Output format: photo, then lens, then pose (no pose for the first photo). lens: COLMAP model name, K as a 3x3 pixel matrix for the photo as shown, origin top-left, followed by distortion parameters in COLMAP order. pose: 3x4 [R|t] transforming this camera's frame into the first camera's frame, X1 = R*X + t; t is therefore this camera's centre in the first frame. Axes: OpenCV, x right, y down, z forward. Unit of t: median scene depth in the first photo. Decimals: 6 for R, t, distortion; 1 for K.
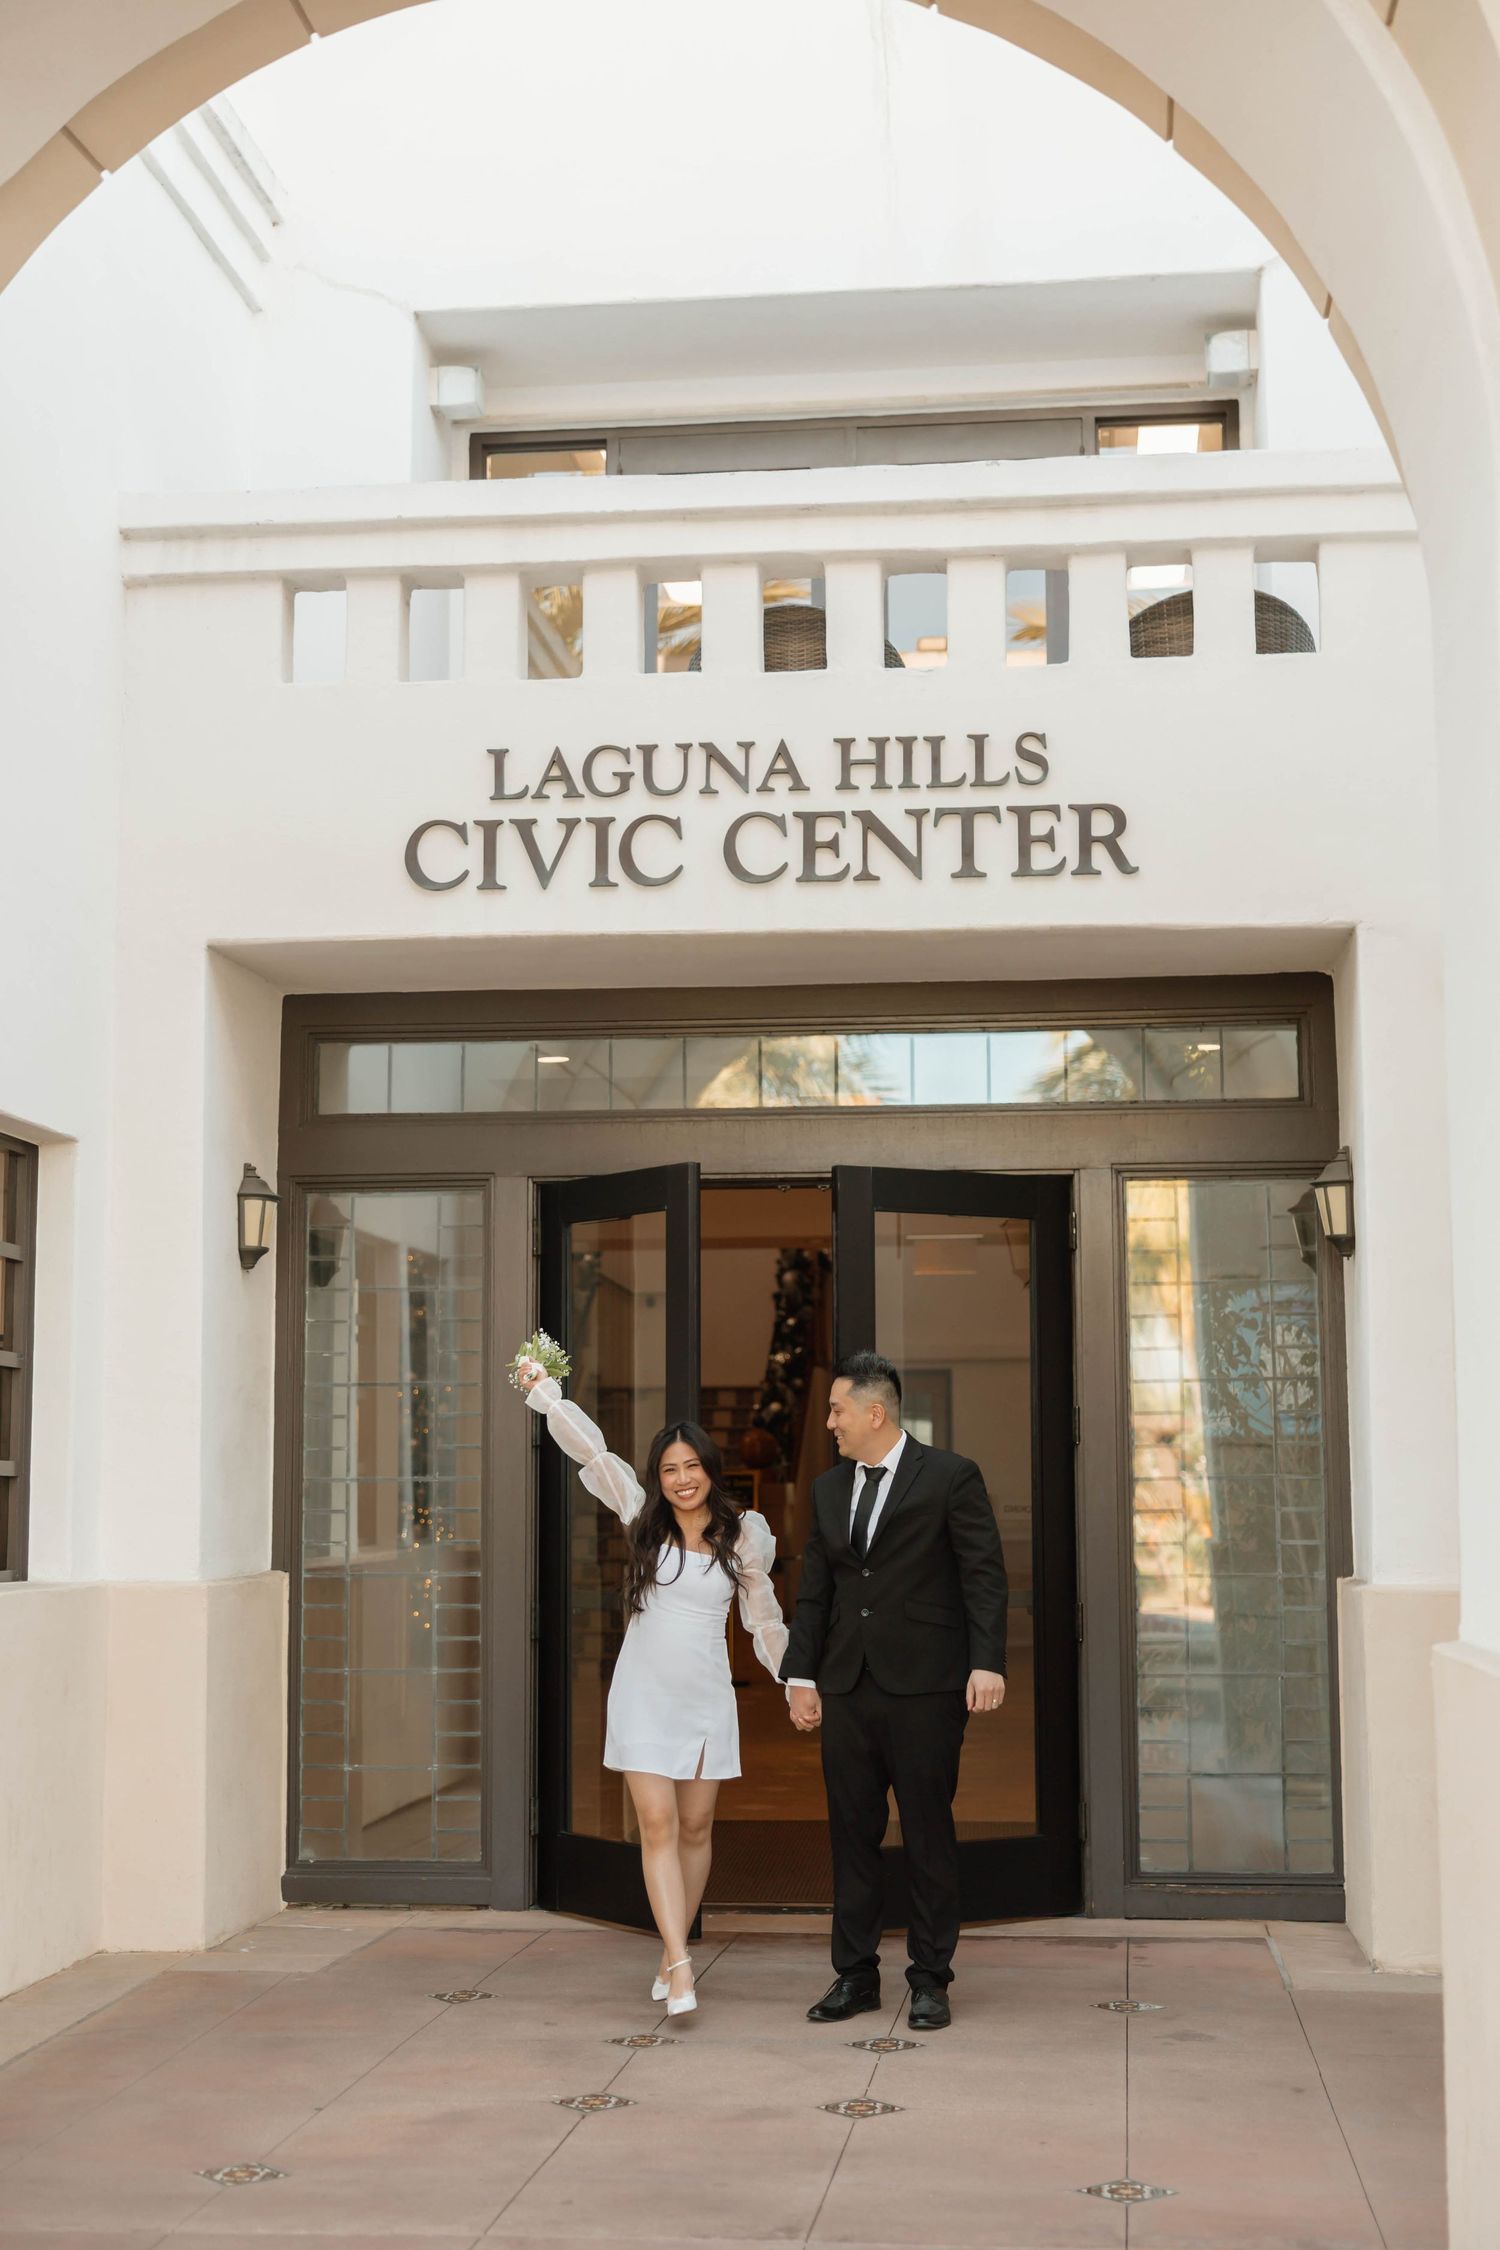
lens RADIAL K [[3017.1, 0, 755.6], [0, 3017.1, 1131.3], [0, 0, 1]] dist [-0.043968, 0.000000]
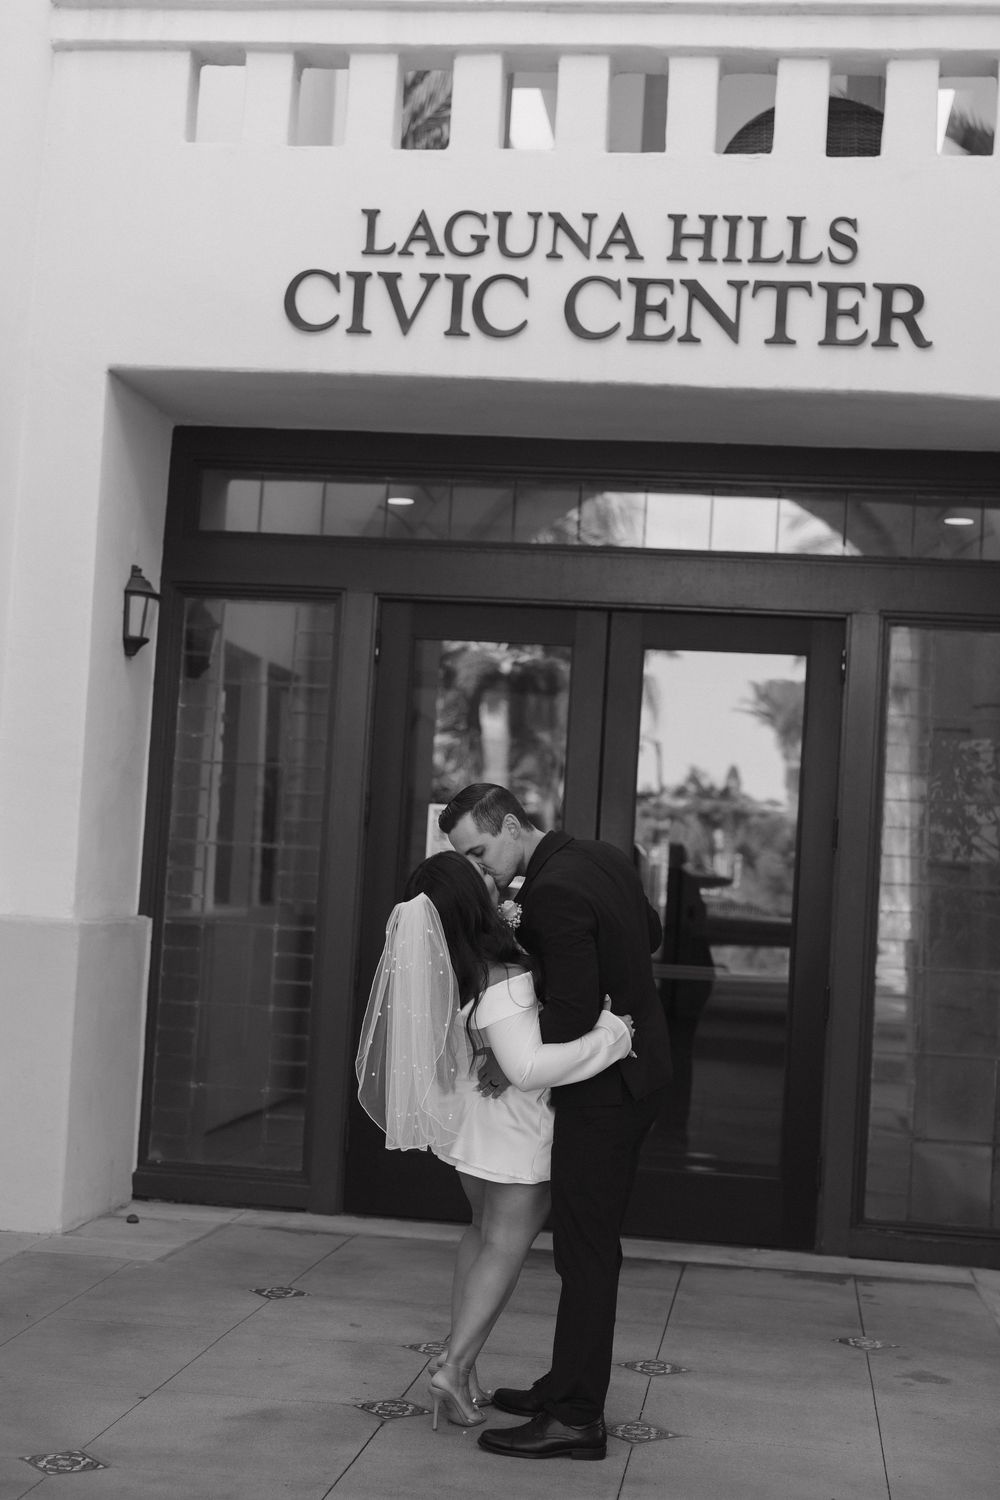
lens RADIAL K [[2124.6, 0, 456.1], [0, 2124.6, 776.5], [0, 0, 1]] dist [-0.020011, 0.000000]
pose [[0.997742, 0.061677, -0.026573, -0.018646], [-0.059893, 0.996192, 0.063360, 0.033062], [0.030380, -0.061626, 0.997637, 0.185485]]
